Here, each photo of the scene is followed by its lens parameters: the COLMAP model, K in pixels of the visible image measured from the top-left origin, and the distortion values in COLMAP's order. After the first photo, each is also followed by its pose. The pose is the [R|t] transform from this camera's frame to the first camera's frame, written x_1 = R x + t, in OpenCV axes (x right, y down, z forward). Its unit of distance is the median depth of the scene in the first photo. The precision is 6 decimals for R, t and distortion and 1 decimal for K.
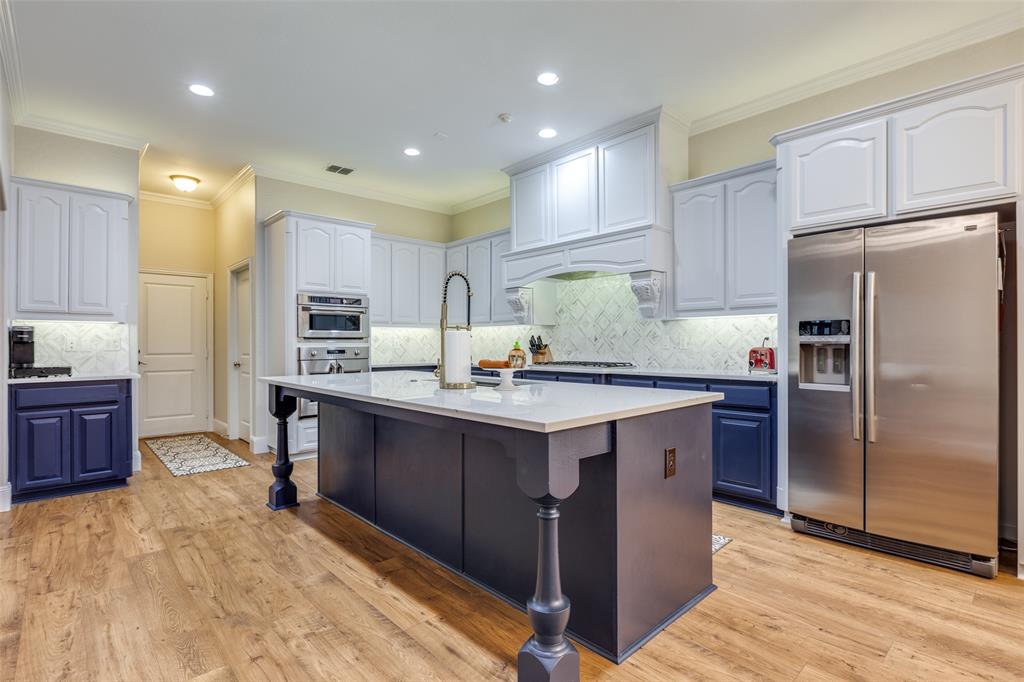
lens RADIAL K [[489.9, 0, 508.1], [0, 489.9, 342.6], [0, 0, 1]] dist [-0.003844, -0.000342]
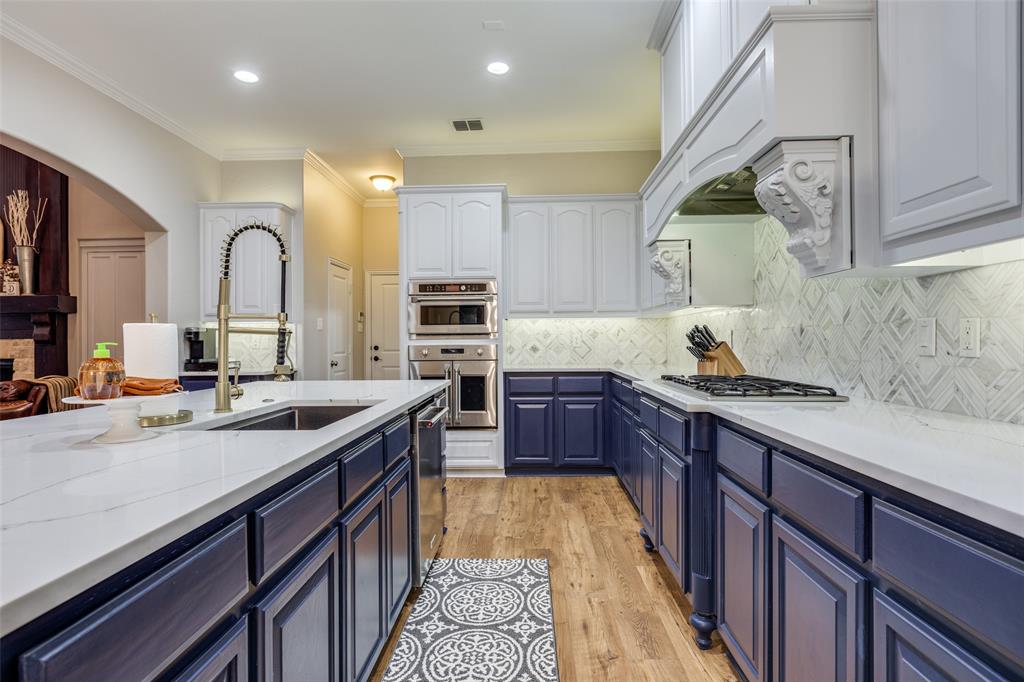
lens RADIAL K [[528.7, 0, 509.4], [0, 528.7, 336.6], [0, 0, 1]] dist [0.002384, -0.000202]
pose [[0.714016, -0.007598, -0.700089, 0.323833], [0.006908, 0.999969, -0.003806, -0.001381], [0.700096, -0.002119, 0.714046, 0.442005]]
